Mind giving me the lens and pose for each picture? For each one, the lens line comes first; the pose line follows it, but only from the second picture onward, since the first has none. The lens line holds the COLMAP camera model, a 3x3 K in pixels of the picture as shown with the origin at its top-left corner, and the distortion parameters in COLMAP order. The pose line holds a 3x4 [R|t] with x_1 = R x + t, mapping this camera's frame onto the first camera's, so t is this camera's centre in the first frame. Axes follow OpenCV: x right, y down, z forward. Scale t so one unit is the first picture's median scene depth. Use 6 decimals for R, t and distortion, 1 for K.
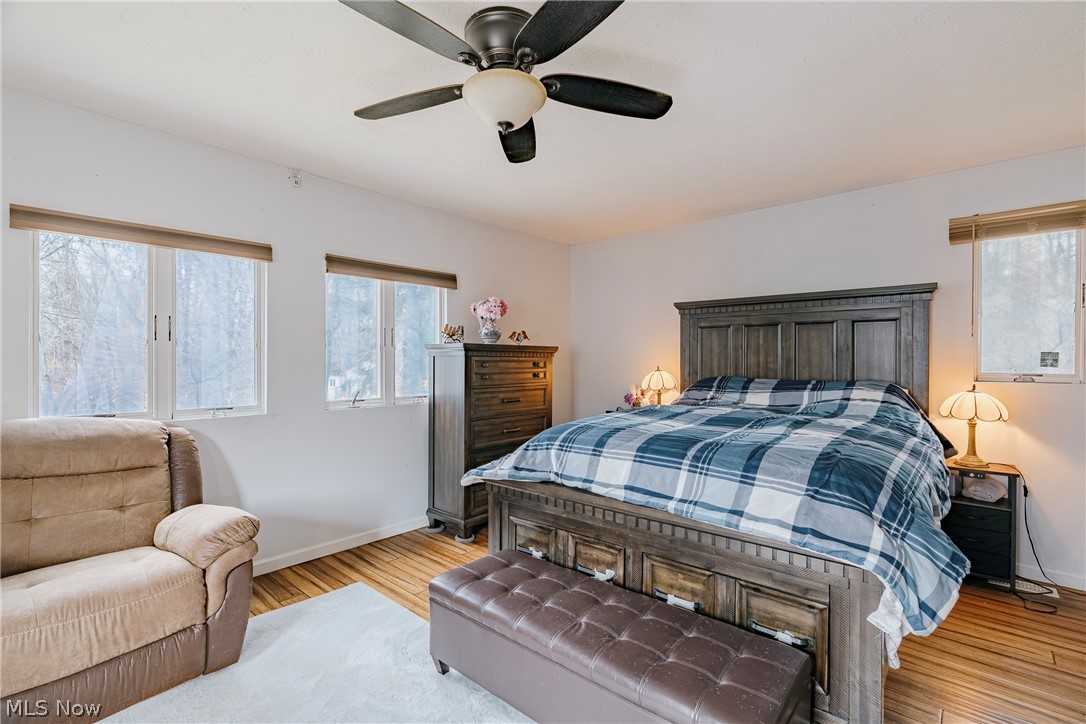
lens RADIAL K [[509.0, 0, 538.9], [0, 509.0, 353.9], [0, 0, 1]] dist [-0.007356, 0.000729]
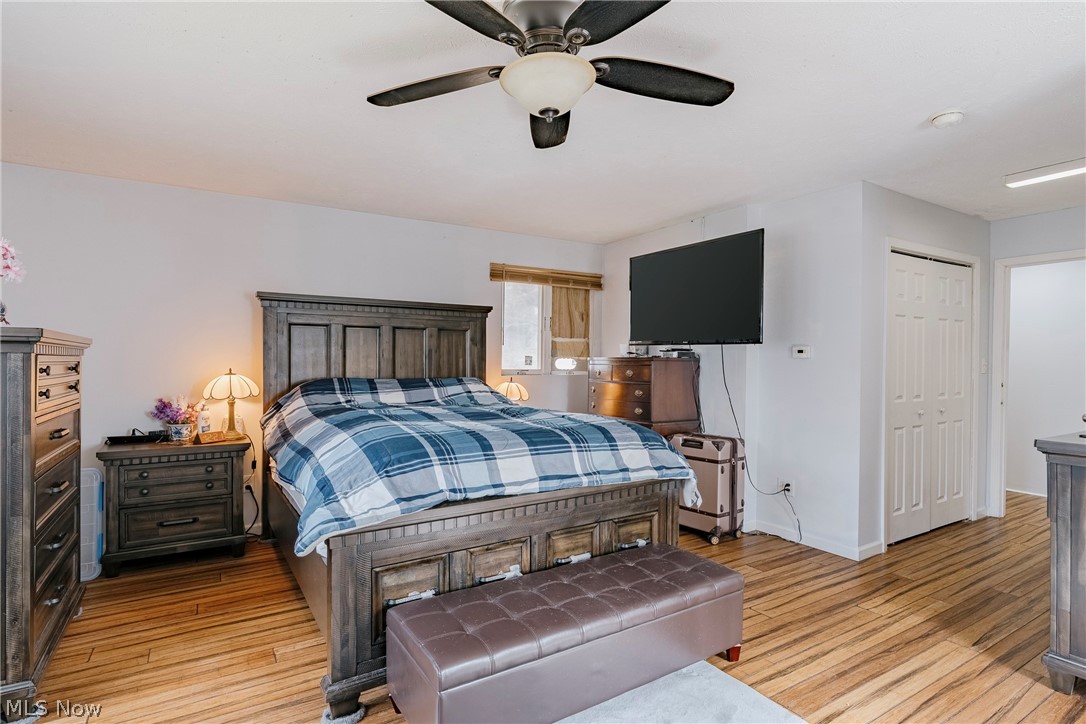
lens RADIAL K [[529.3, 0, 537.1], [0, 529.3, 366.8], [0, 0, 1]] dist [-0.003666, 0.002730]
pose [[0.293387, -0.010263, 0.955939, -0.929241], [-0.012125, 0.999822, 0.014456, 0.007598], [-0.955917, -0.015832, 0.293210, 0.695655]]
